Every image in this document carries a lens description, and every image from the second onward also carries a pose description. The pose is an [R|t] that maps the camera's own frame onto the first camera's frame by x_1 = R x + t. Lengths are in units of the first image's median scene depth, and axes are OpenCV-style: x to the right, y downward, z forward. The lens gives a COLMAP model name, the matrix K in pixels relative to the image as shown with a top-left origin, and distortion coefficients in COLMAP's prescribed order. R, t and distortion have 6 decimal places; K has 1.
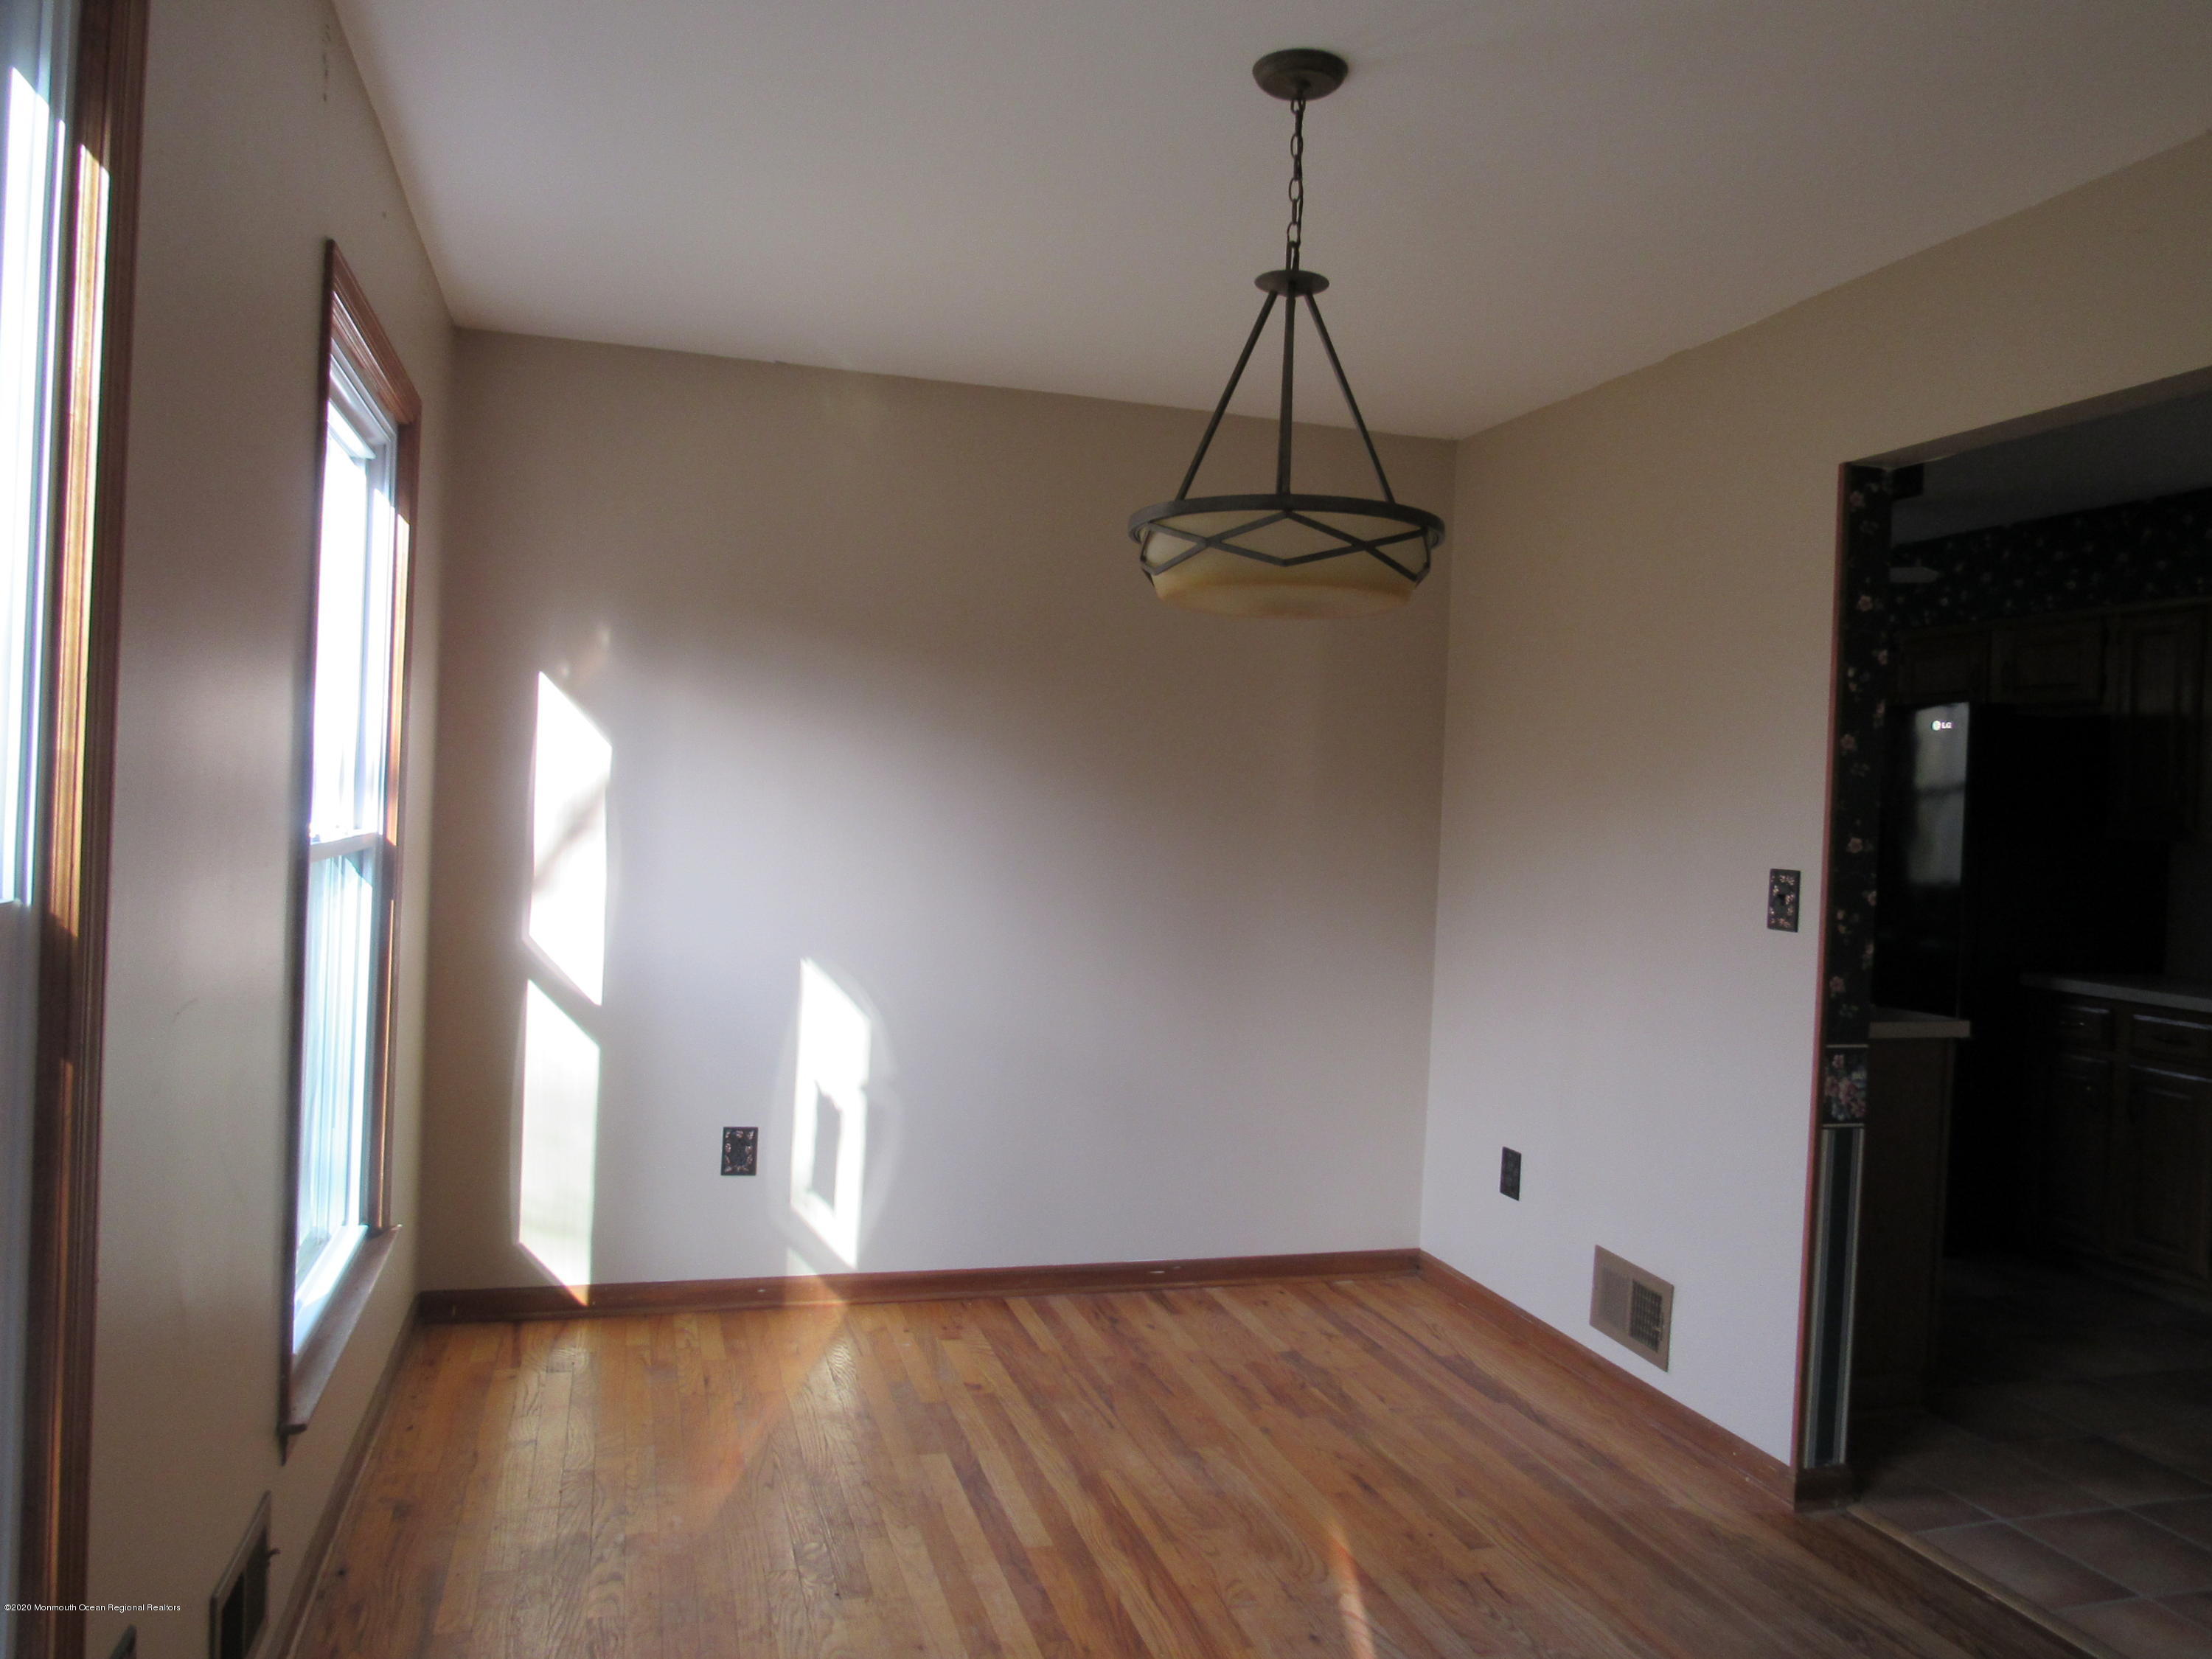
lens RADIAL K [[1586.2, 0, 1106.0], [0, 1586.2, 829.5], [0, 0, 1]] dist [-0.046122, 0.009254]
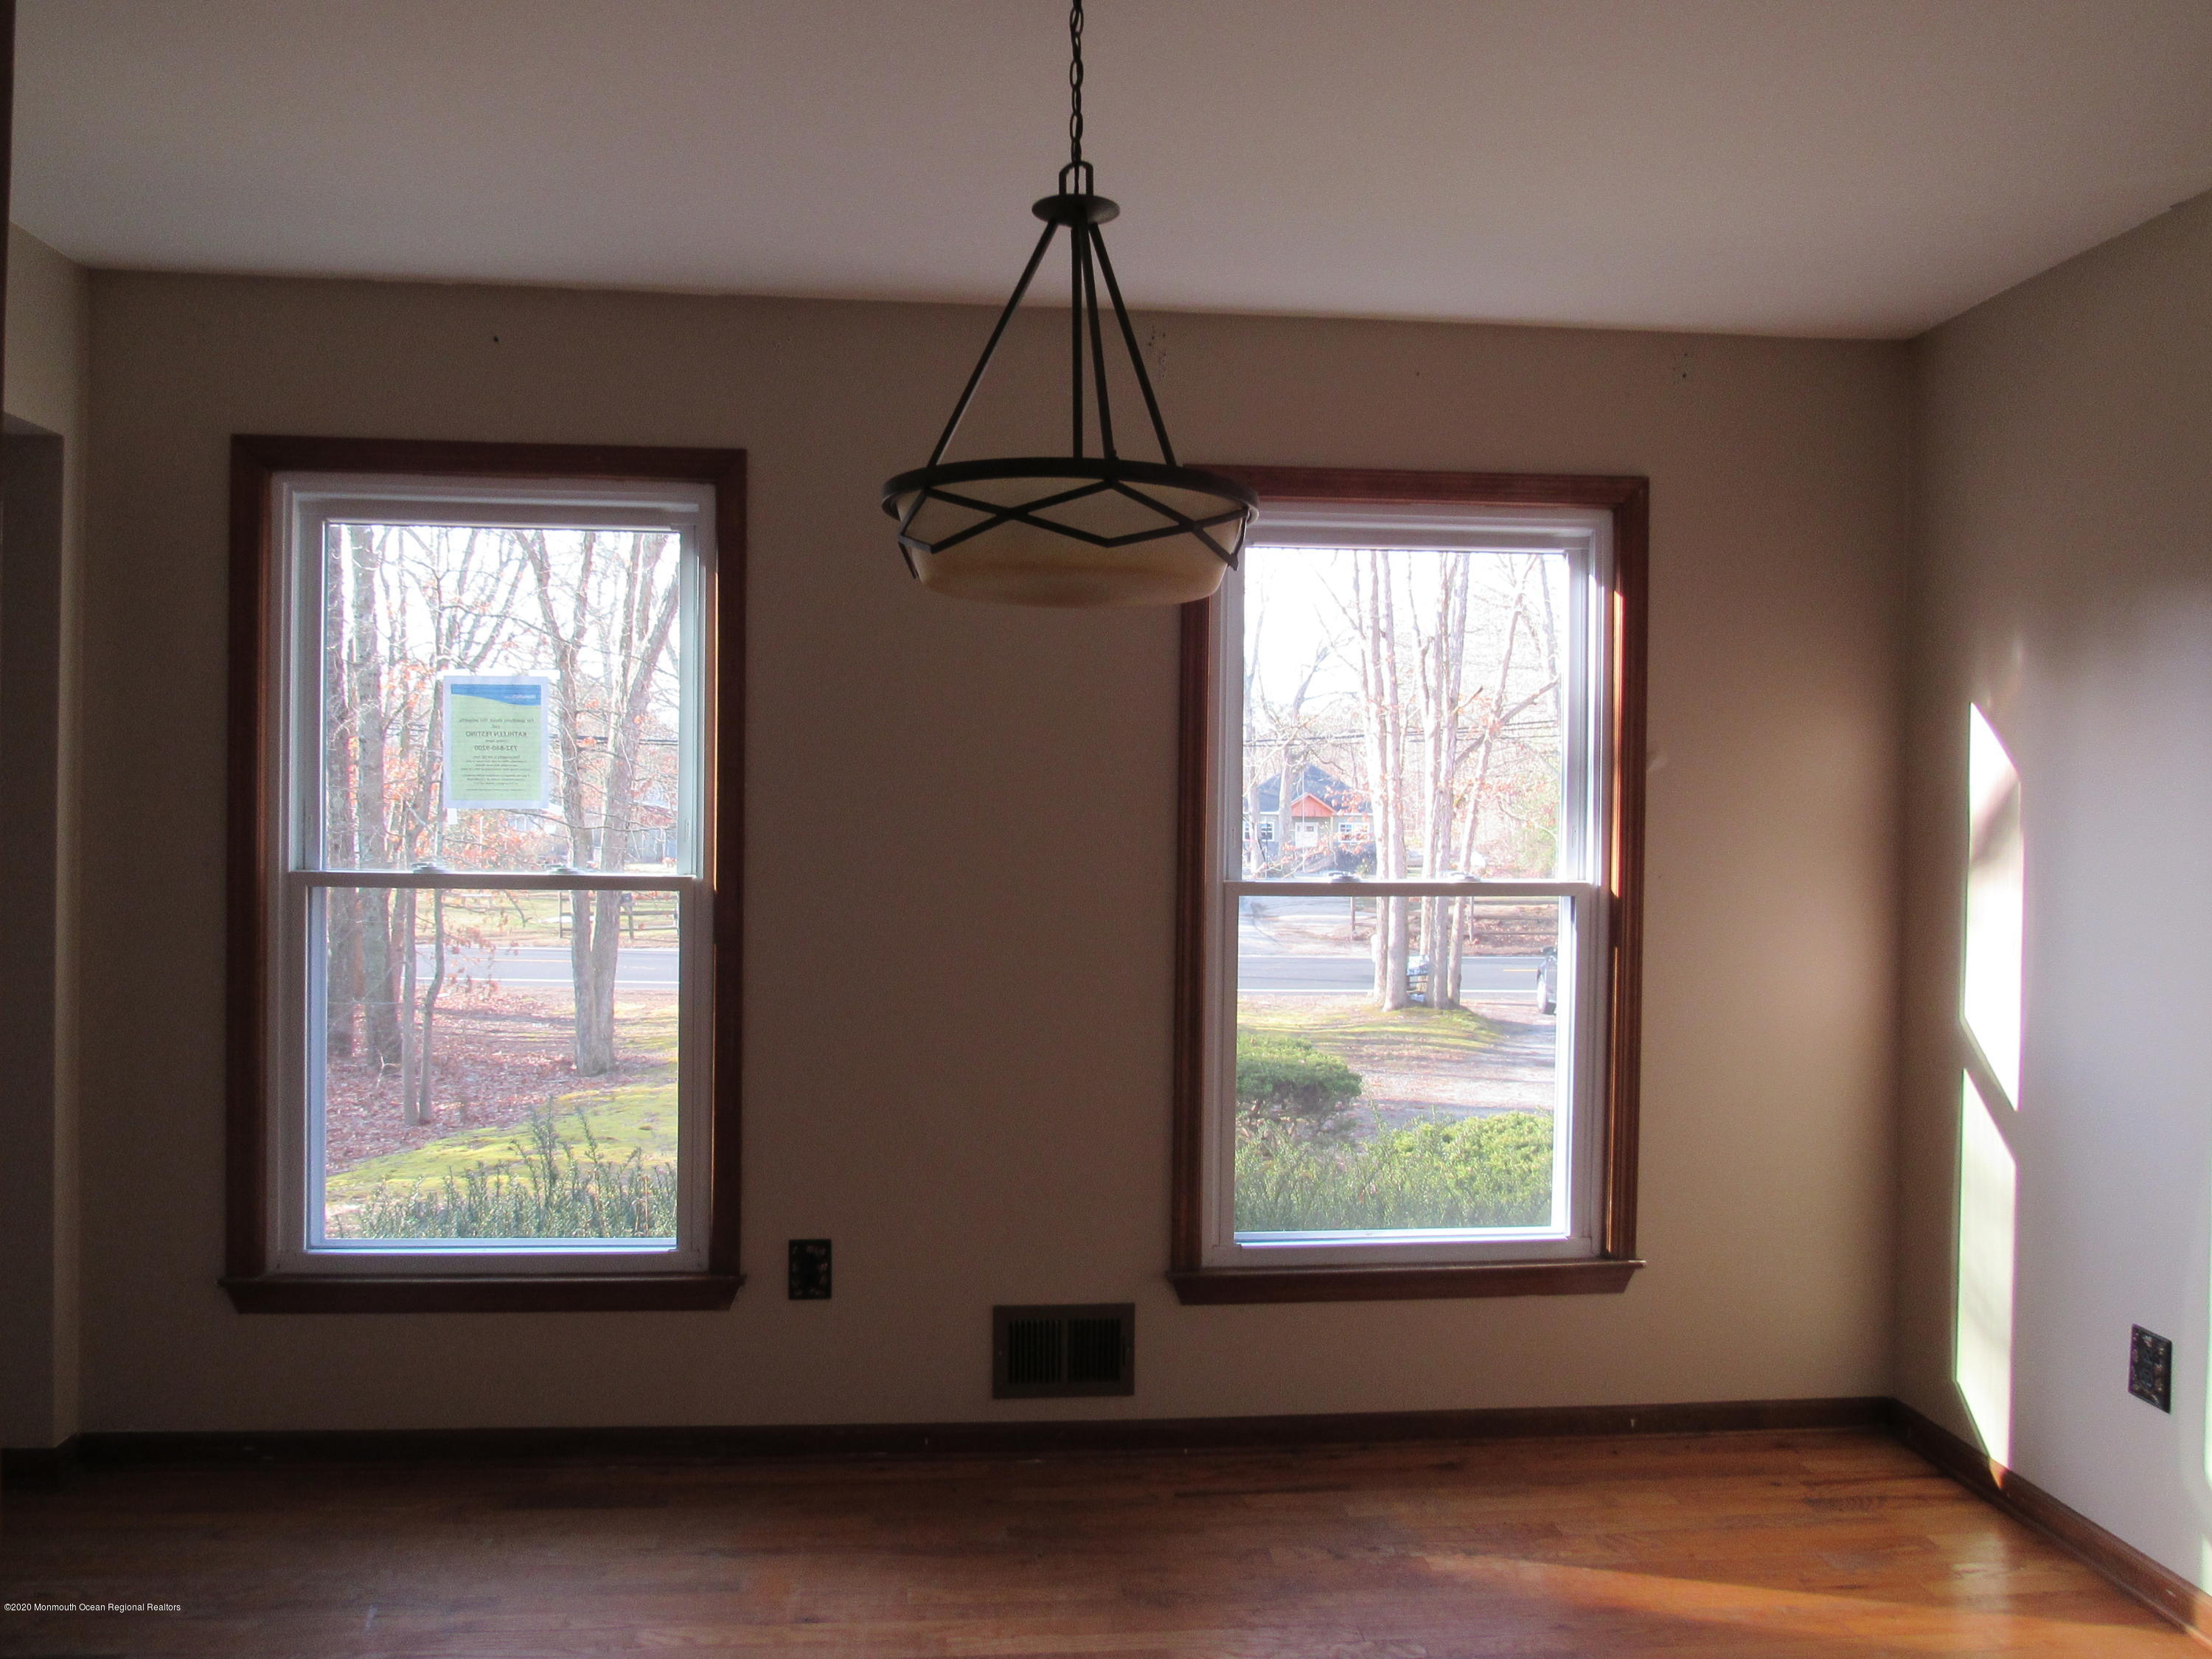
lens RADIAL K [[1586.2, 0, 1106.0], [0, 1586.2, 829.5], [0, 0, 1]] dist [-0.046122, 0.009254]
pose [[-0.226315, -0.026152, -0.973703, 0.552850], [-0.027961, 0.999402, -0.020343, -0.003193], [0.973653, 0.022622, -0.226911, 0.737576]]
